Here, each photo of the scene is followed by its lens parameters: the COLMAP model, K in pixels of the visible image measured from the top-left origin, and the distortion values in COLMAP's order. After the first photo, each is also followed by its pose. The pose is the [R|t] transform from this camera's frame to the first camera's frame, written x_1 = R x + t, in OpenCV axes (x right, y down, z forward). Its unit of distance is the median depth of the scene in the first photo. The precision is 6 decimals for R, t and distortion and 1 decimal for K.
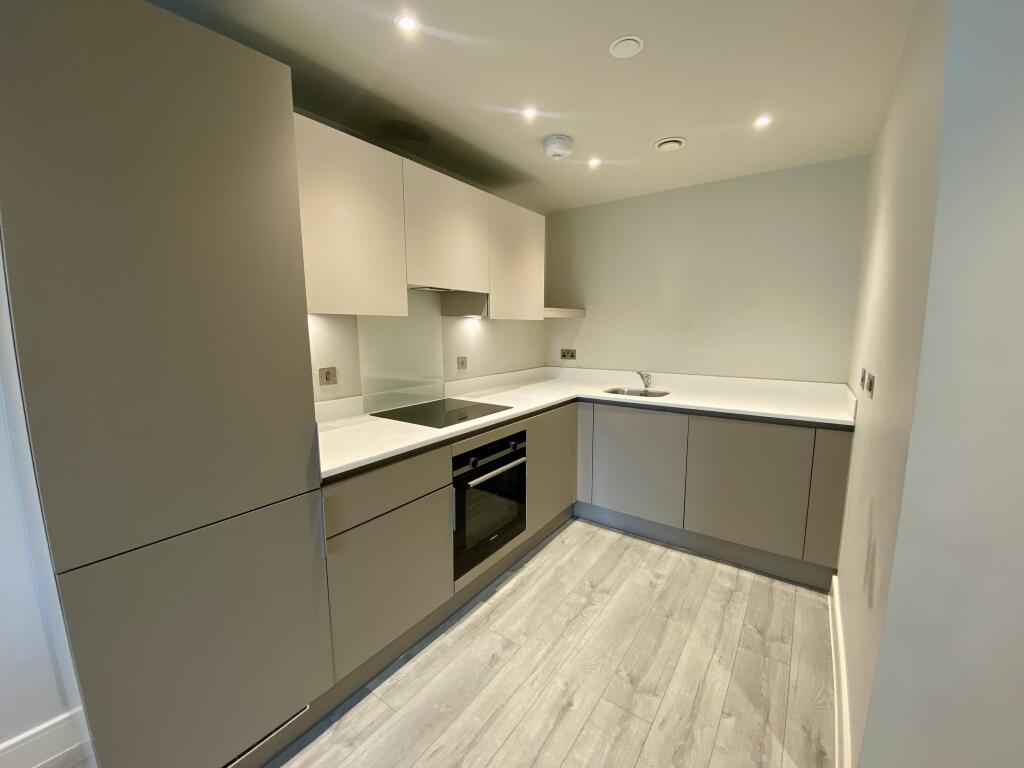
lens RADIAL K [[415.1, 0, 516.5], [0, 415.1, 384.3], [0, 0, 1]] dist [0.018631, -0.022454]
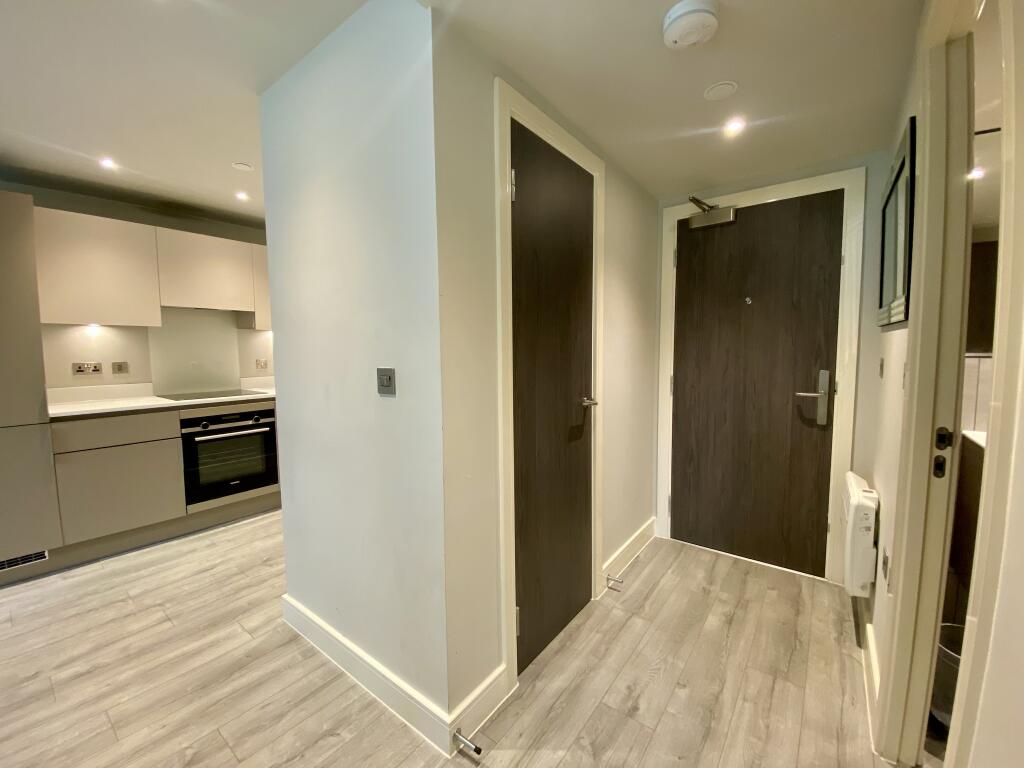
lens RADIAL K [[415.1, 0, 516.5], [0, 415.1, 384.3], [0, 0, 1]] dist [0.018631, -0.022454]
pose [[0.999811, -0.001233, -0.019420, 1.083511], [0.000227, 0.998661, -0.051724, 0.127138], [0.019458, 0.051709, 0.998473, -0.480063]]
